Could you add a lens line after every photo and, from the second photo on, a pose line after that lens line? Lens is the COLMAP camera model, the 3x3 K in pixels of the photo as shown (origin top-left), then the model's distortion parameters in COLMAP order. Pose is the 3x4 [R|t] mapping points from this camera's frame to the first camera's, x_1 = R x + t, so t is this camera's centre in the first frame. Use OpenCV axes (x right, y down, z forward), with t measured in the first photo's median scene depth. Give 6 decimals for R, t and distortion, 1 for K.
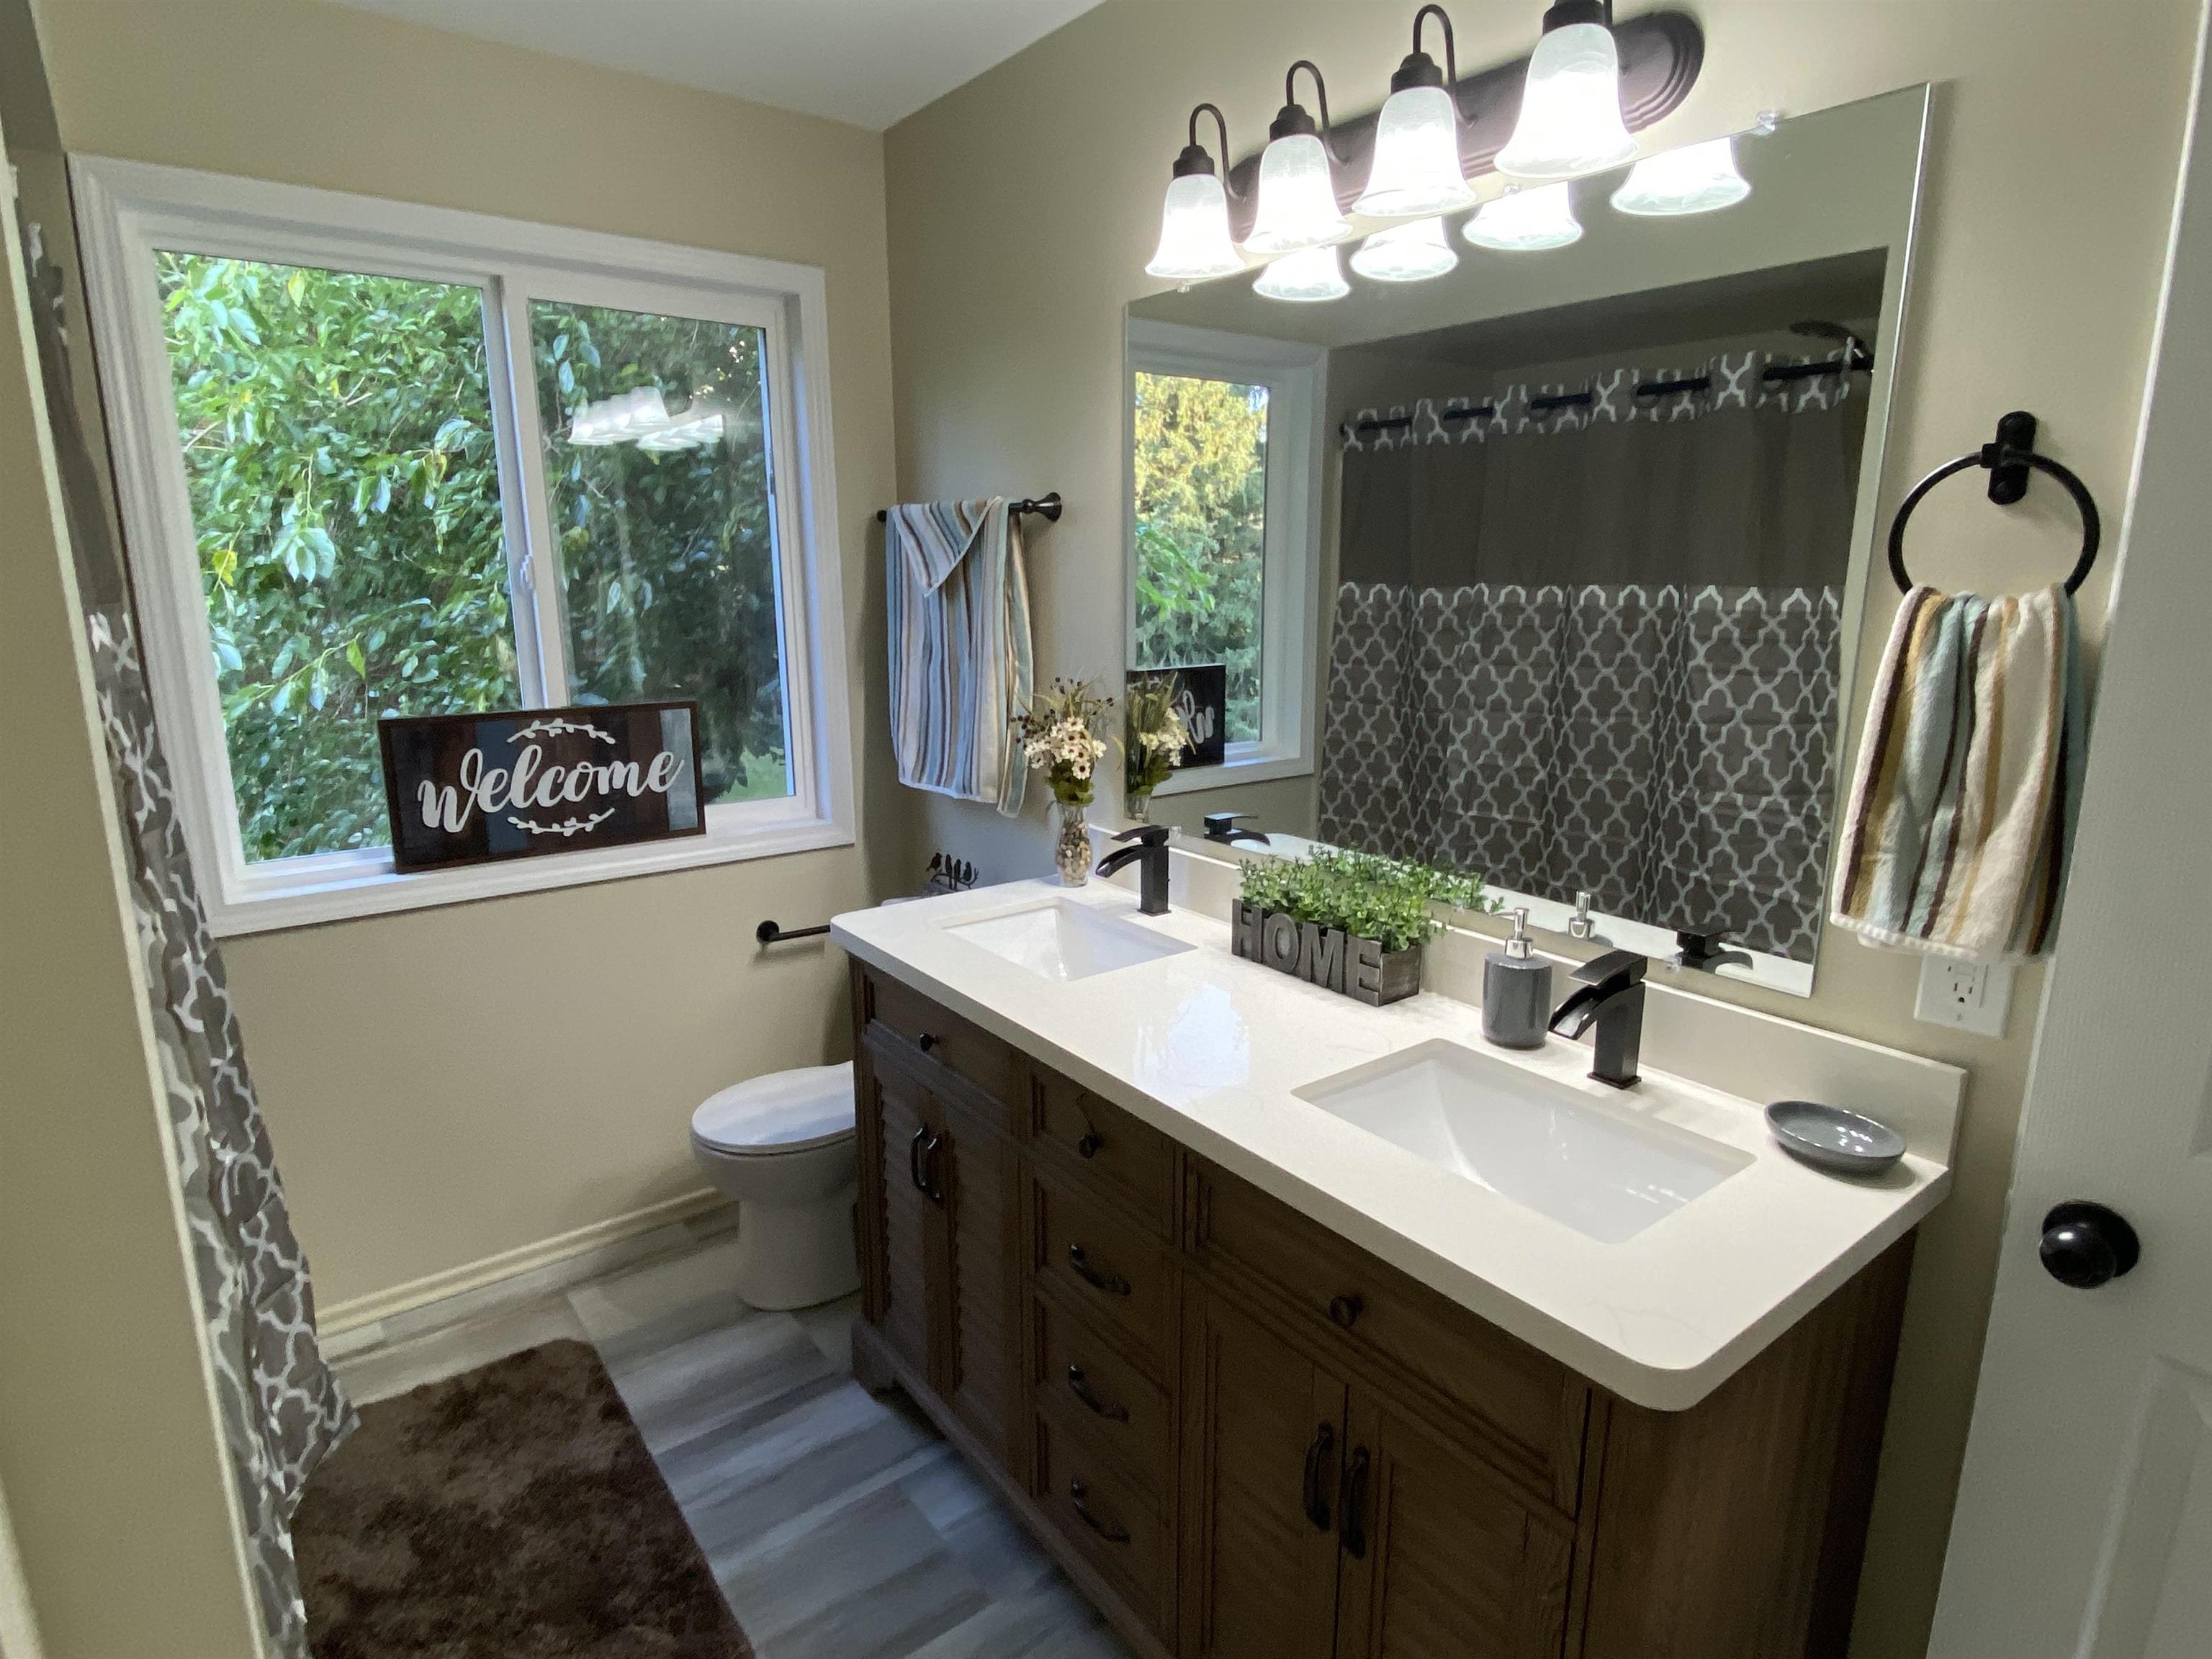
lens RADIAL K [[1207.5, 0, 1106.3], [0, 1207.5, 817.6], [0, 0, 1]] dist [0.002622, -0.024888]
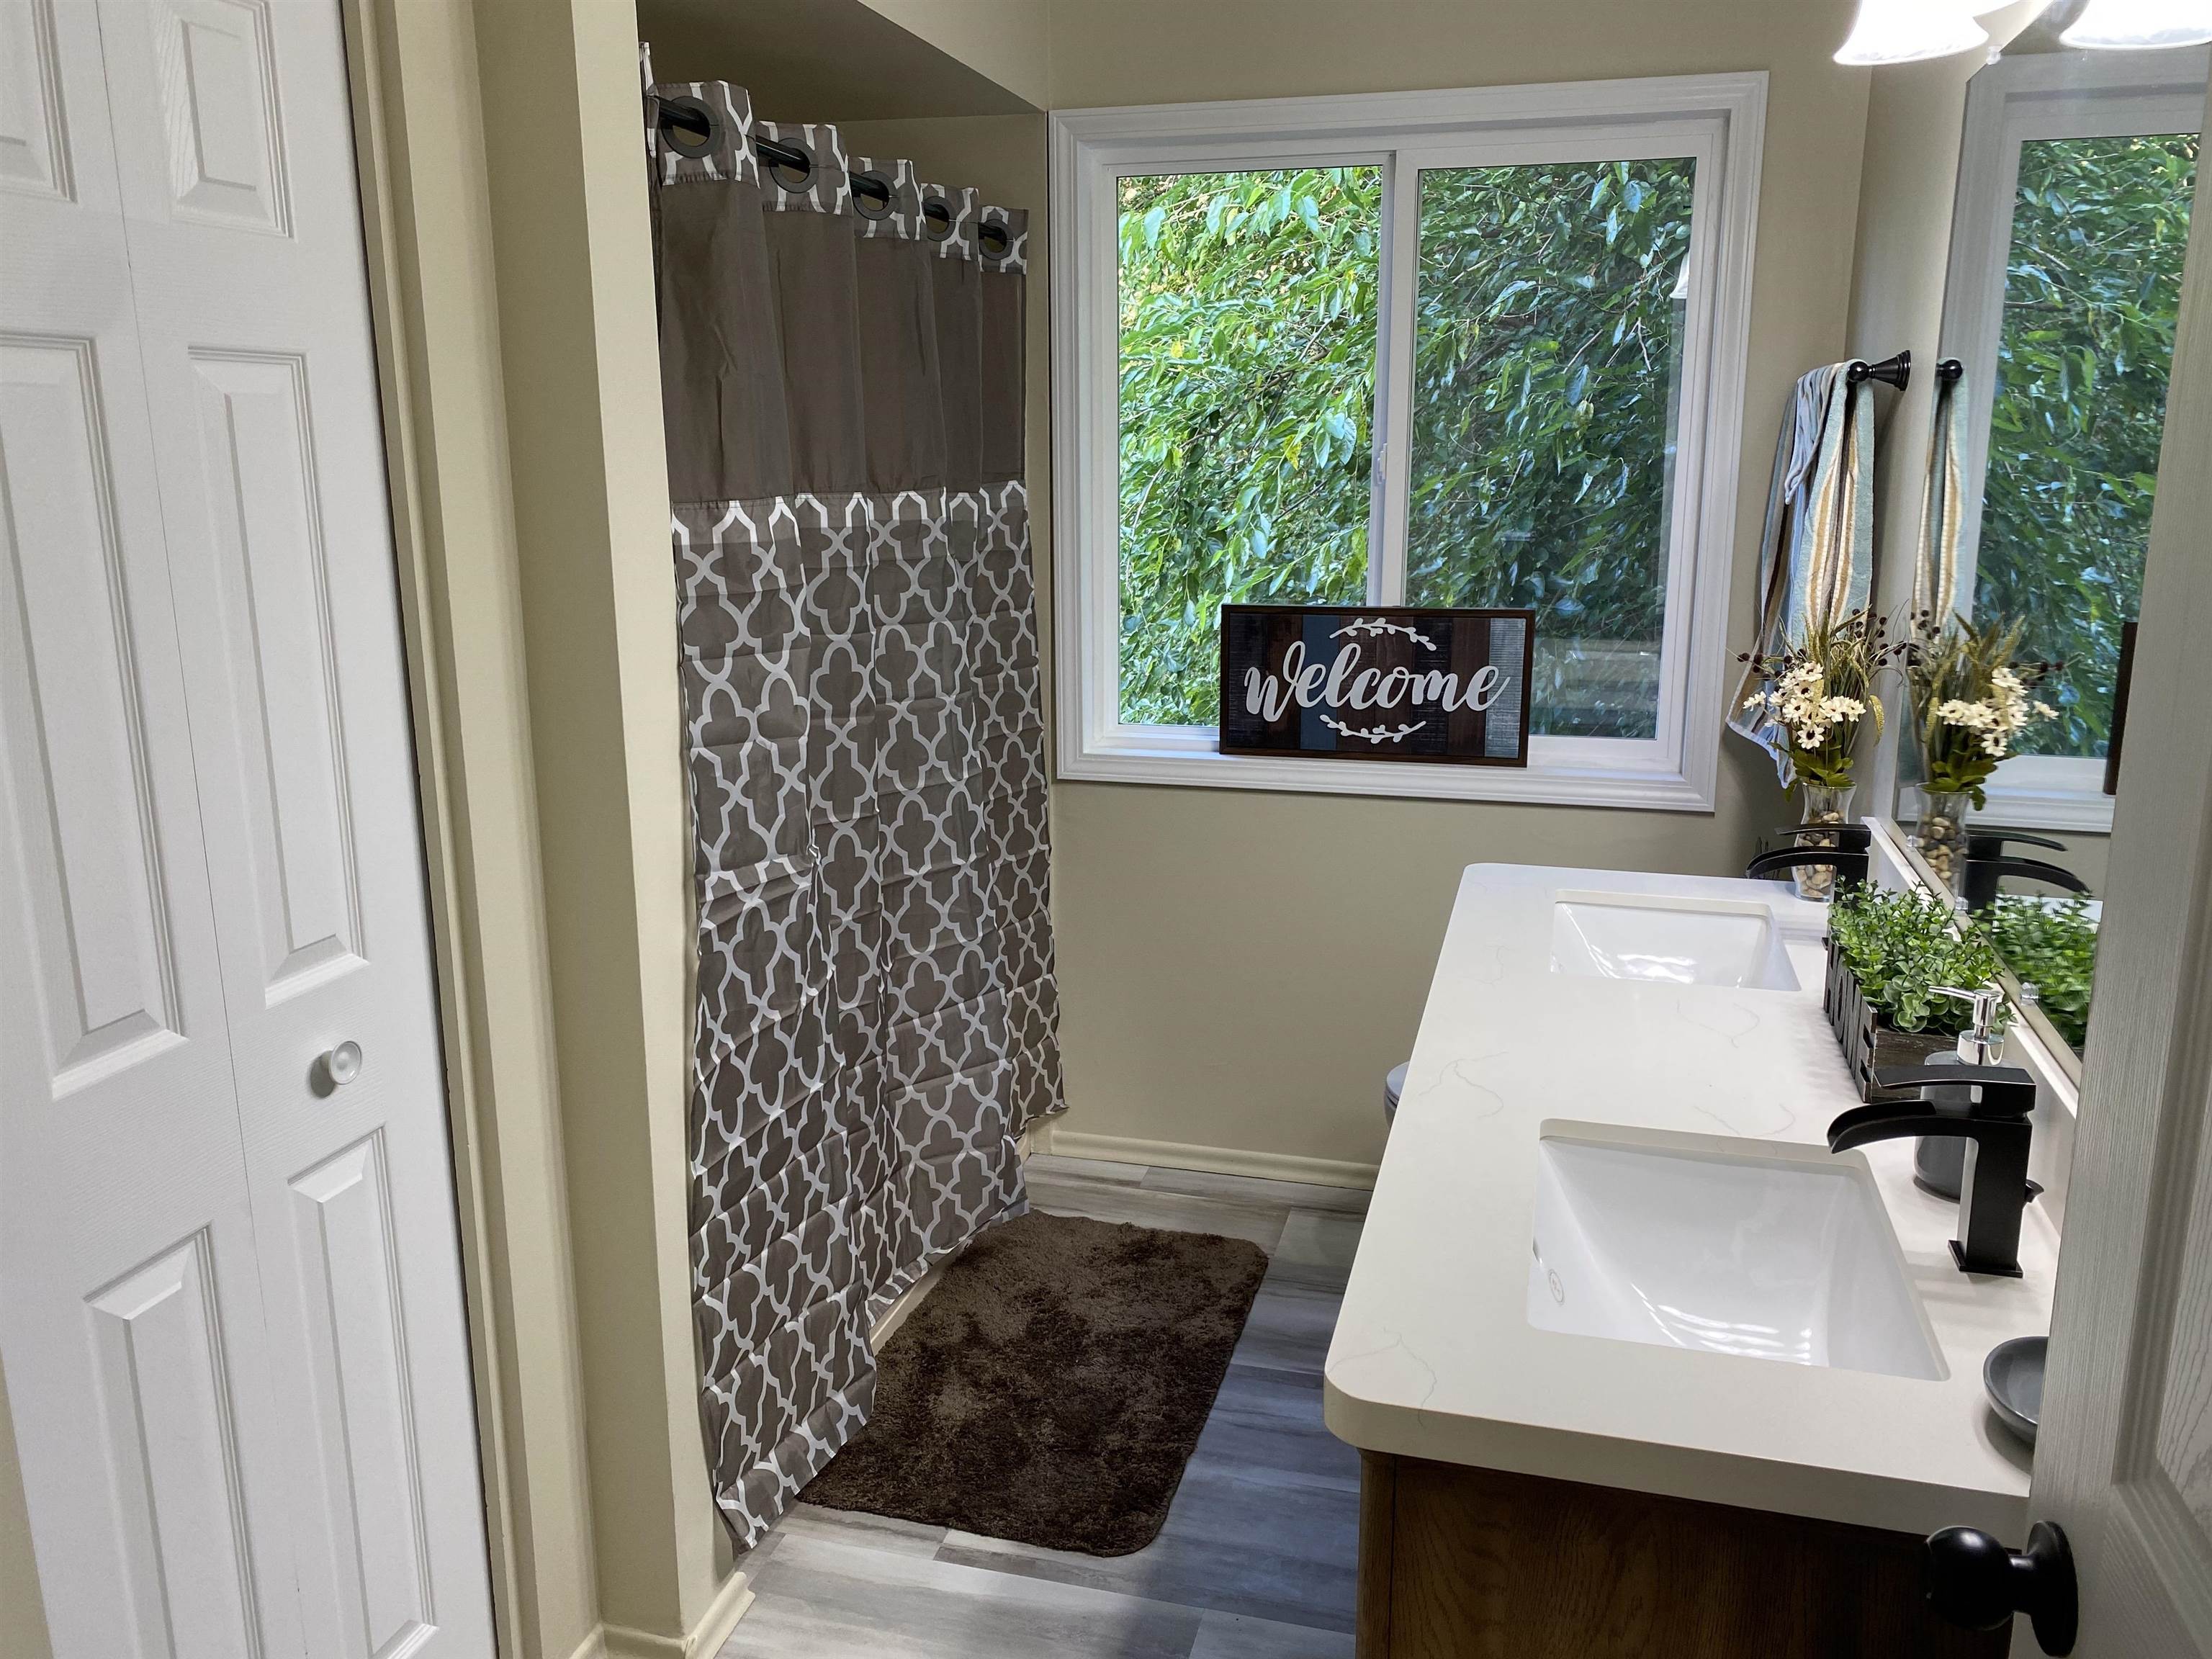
lens RADIAL K [[1669.5, 0, 1106.0], [0, 1669.5, 829.5], [0, 0, 1]] dist [-0.002605, -0.032907]
pose [[0.598025, 0.172372, -0.782722, 0.465603], [-0.154902, 0.983044, 0.098137, -0.014371], [0.786366, 0.062557, 0.614585, 0.041266]]
